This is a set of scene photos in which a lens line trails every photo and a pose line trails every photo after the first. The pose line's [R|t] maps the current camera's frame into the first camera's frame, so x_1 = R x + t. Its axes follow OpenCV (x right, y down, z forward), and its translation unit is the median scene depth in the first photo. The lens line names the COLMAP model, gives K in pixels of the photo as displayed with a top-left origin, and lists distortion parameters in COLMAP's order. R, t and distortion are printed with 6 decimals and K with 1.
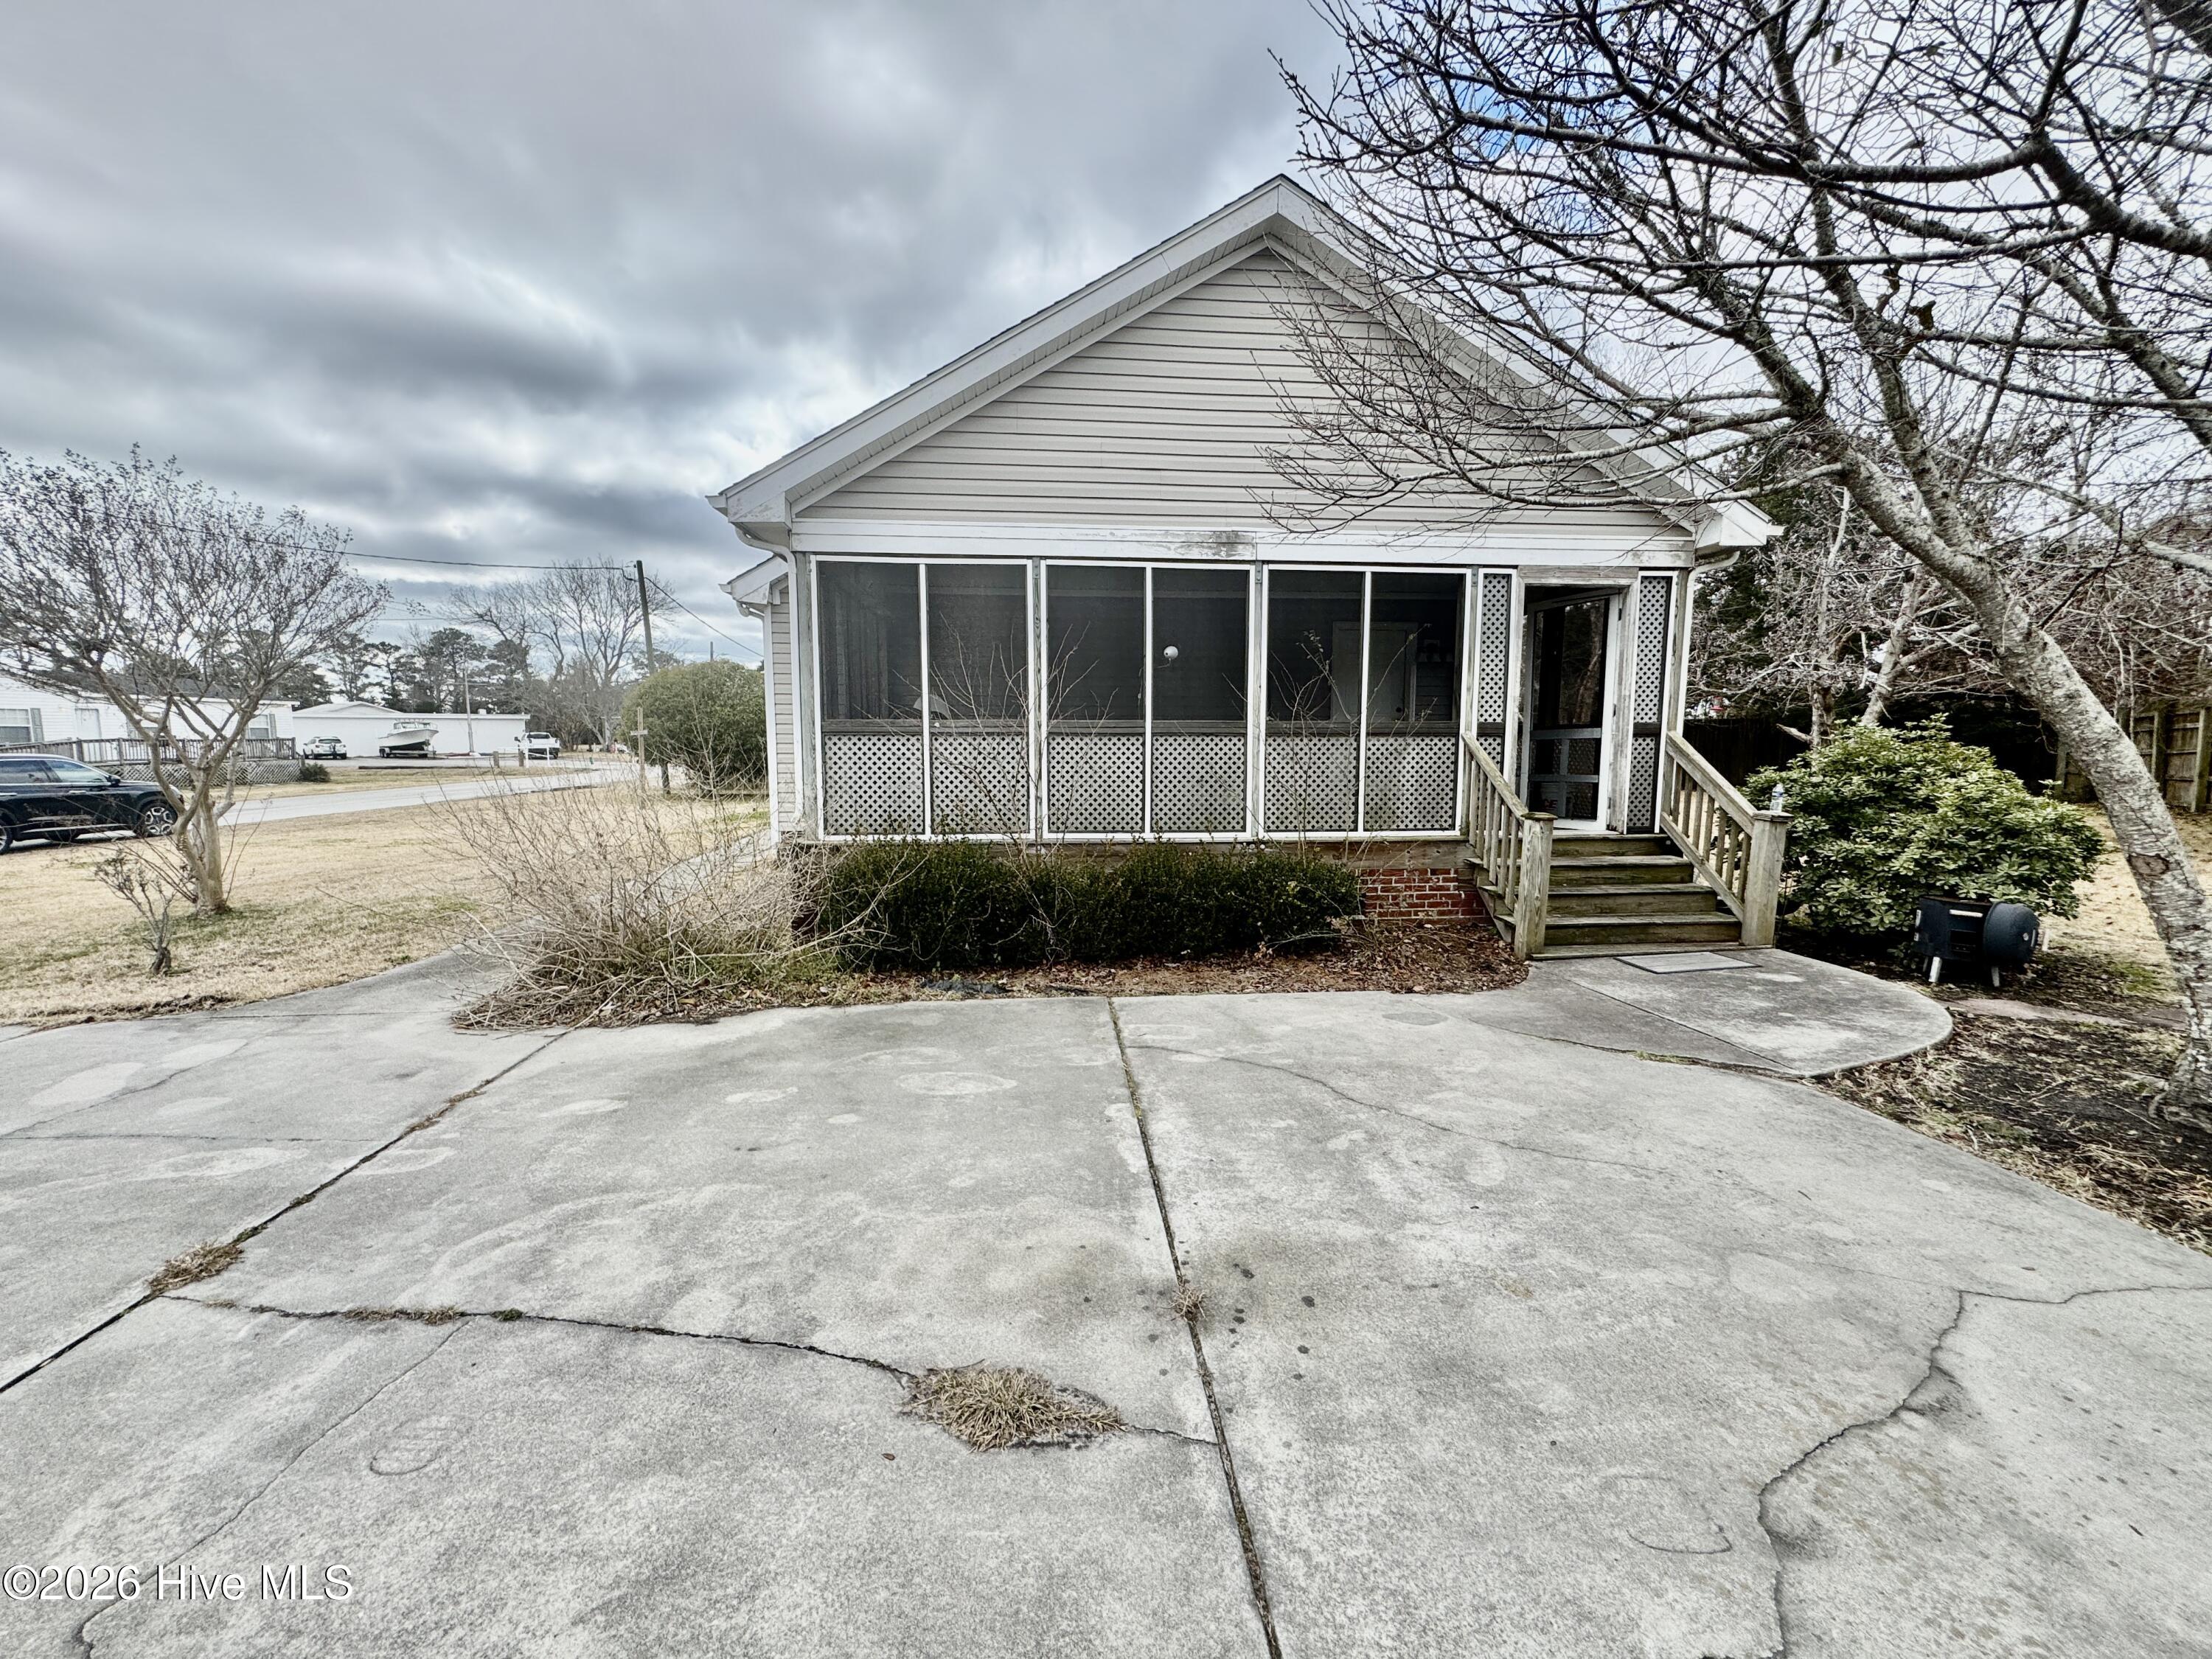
lens RADIAL K [[880.1, 0, 1106.0], [0, 880.1, 829.5], [0, 0, 1]] dist [0.002186, -0.000210]
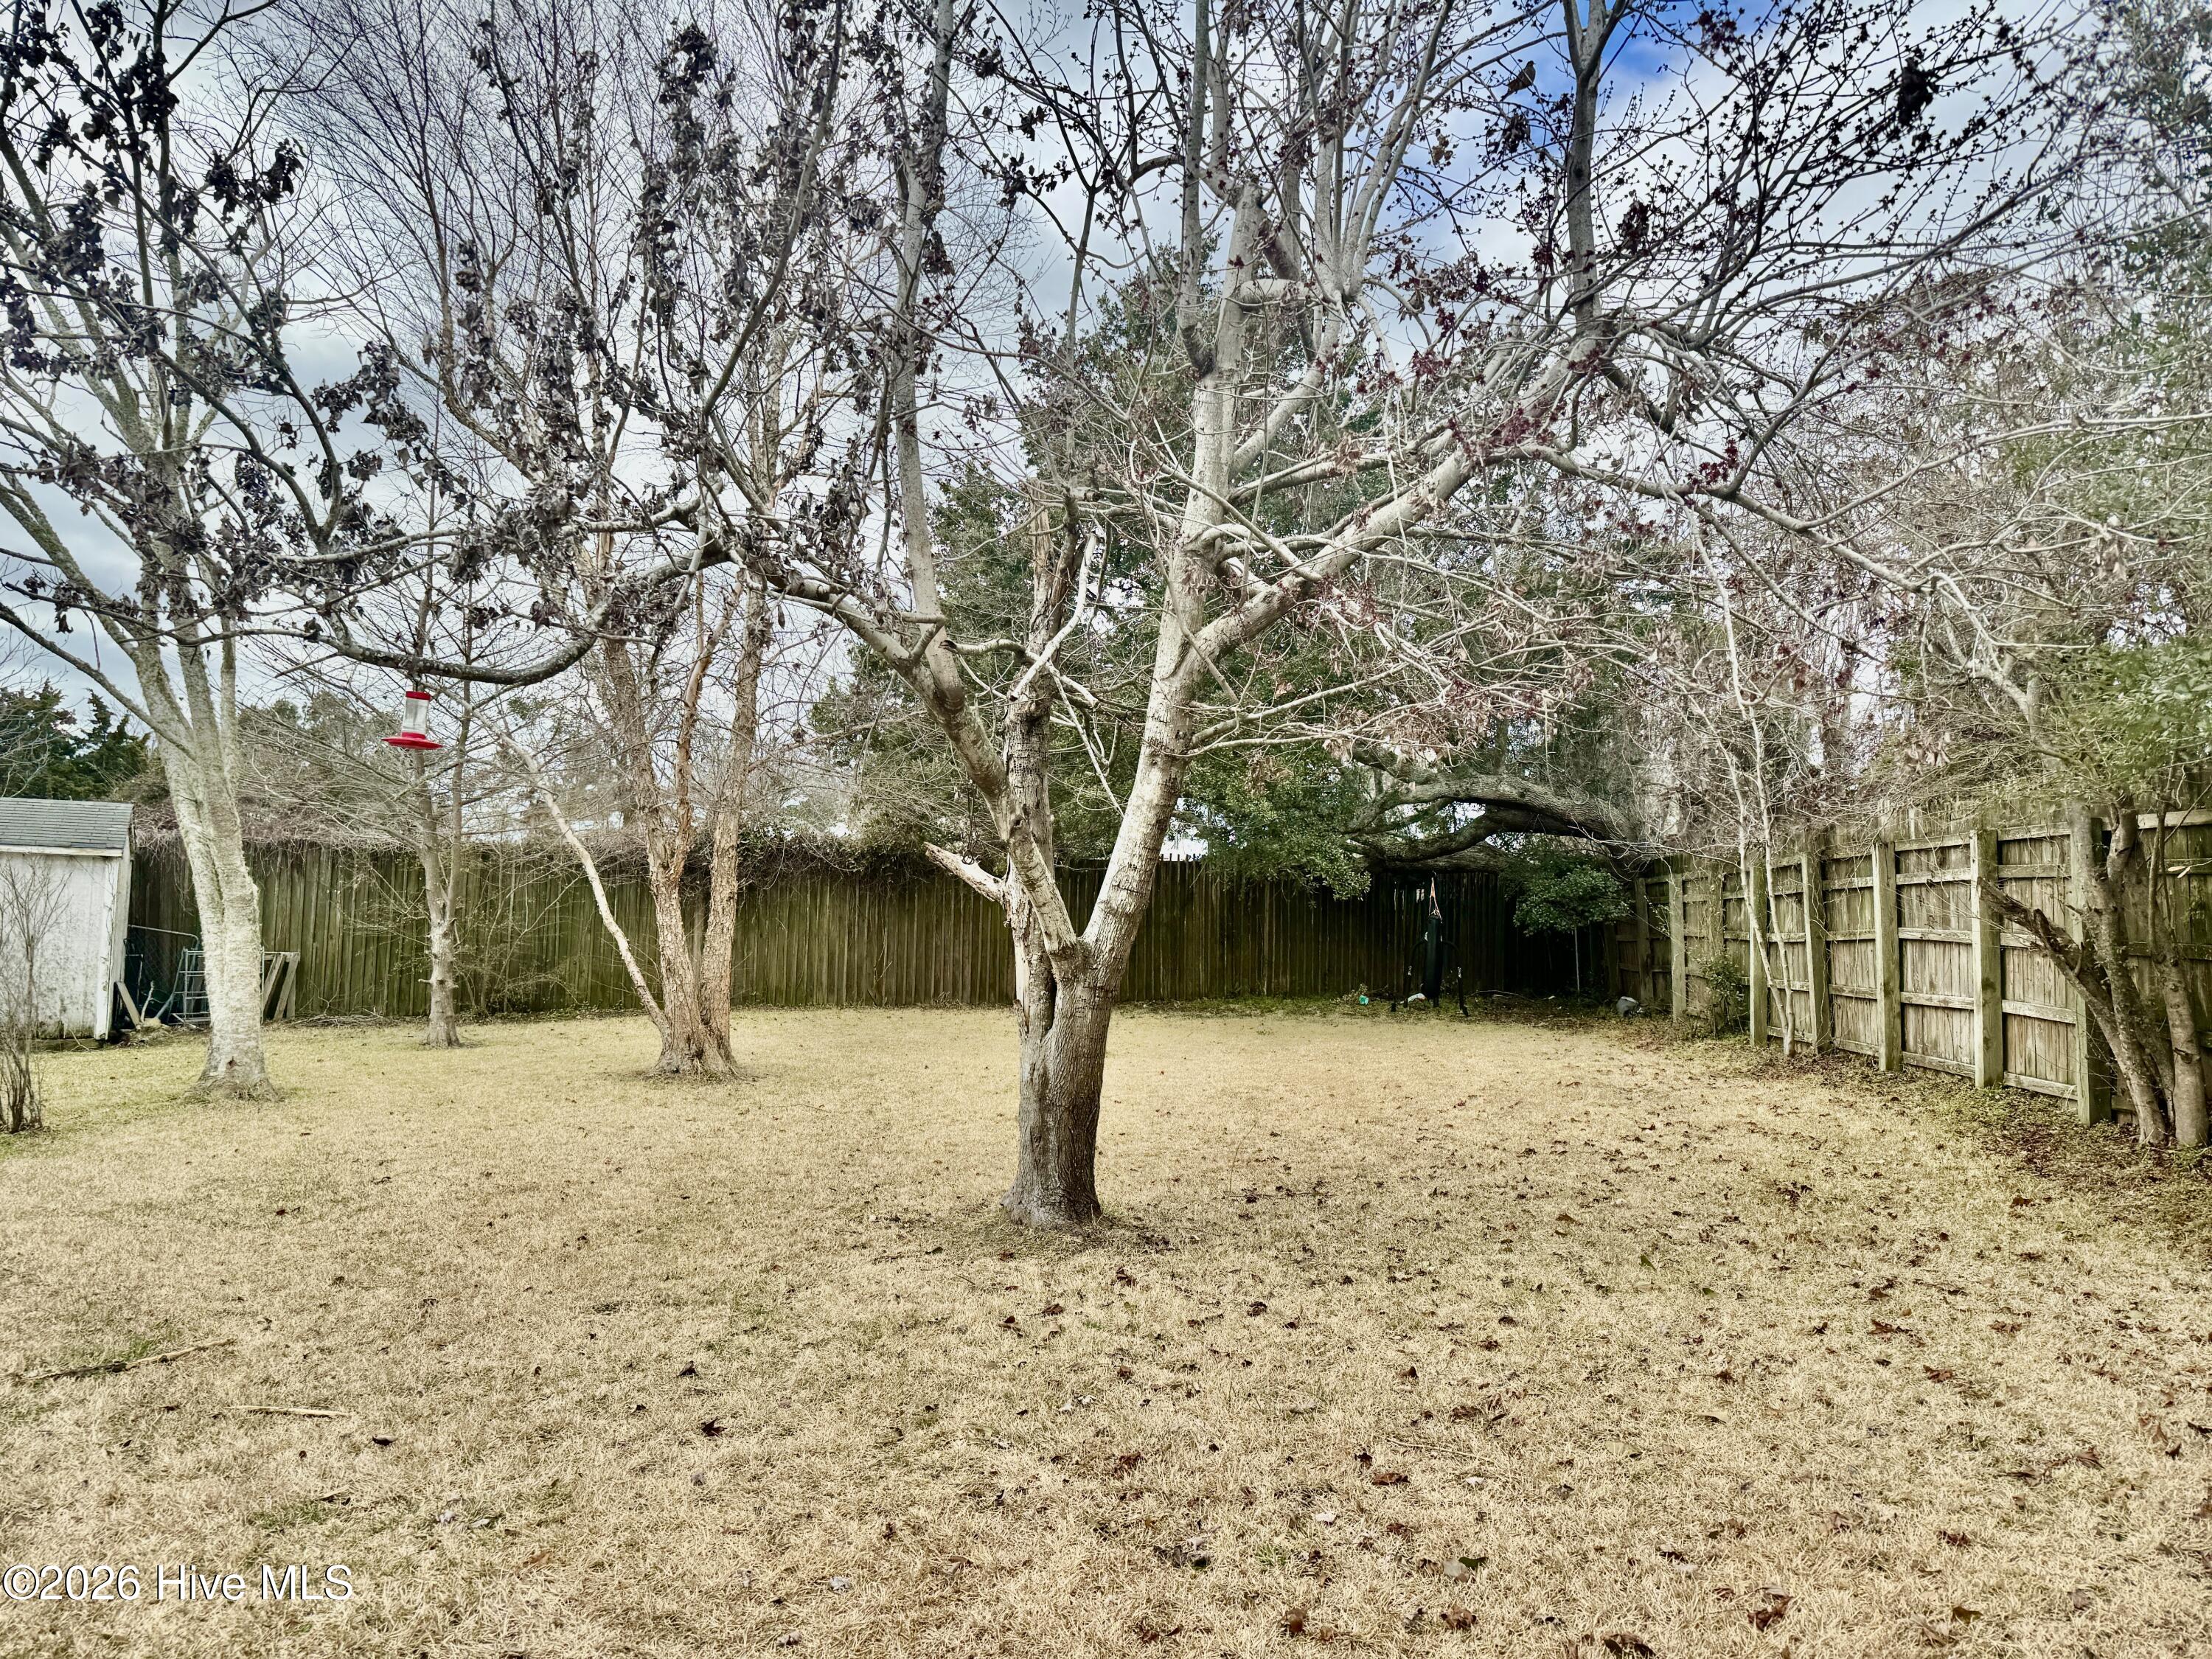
lens RADIAL K [[1546.0, 0, 1106.0], [0, 1546.0, 829.5], [0, 0, 1]] dist [0.045891, -0.061610]
pose [[0.899895, 0.034225, 0.434762, 0.518279], [0.029588, 0.989827, -0.139163, -0.042967], [-0.435103, 0.138096, 0.889728, 0.442696]]
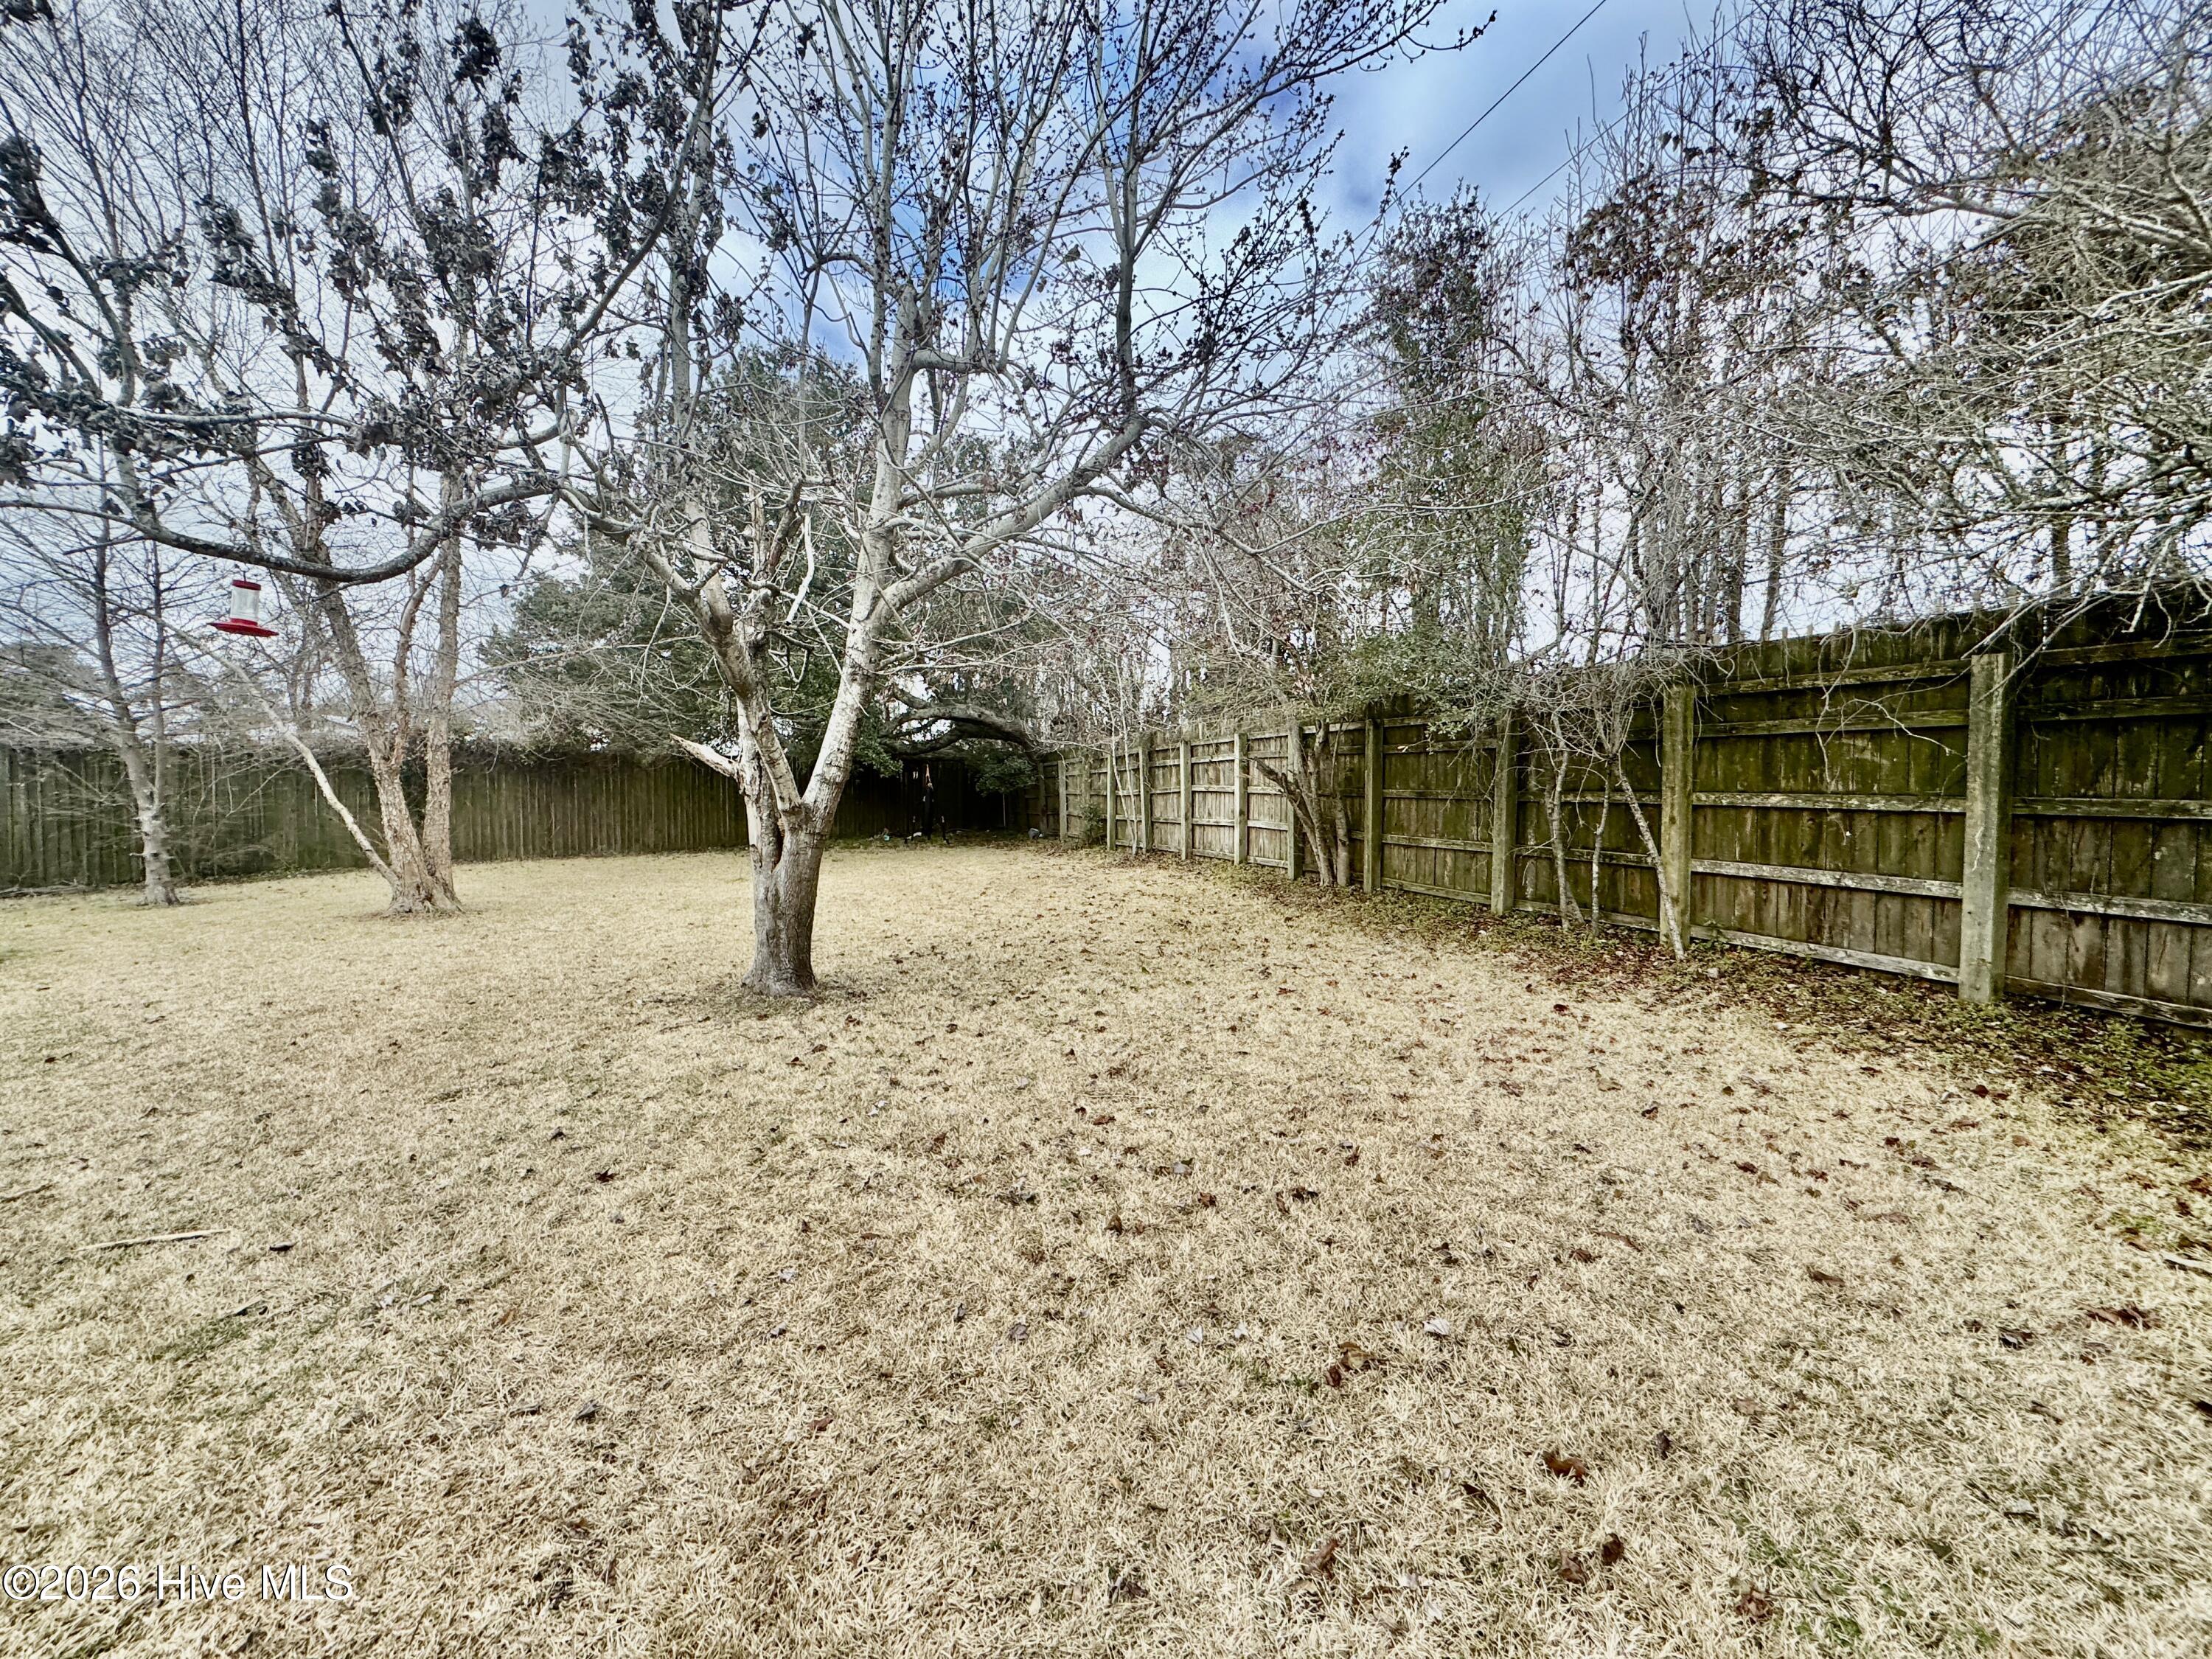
lens RADIAL K [[880.1, 0, 1106.0], [0, 880.1, 829.5], [0, 0, 1]] dist [0.002186, -0.000210]
pose [[0.624552, -0.043972, 0.779744, 0.497821], [0.084638, 0.996344, -0.011605, -0.045798], [-0.776383, 0.073244, 0.625991, 0.504585]]
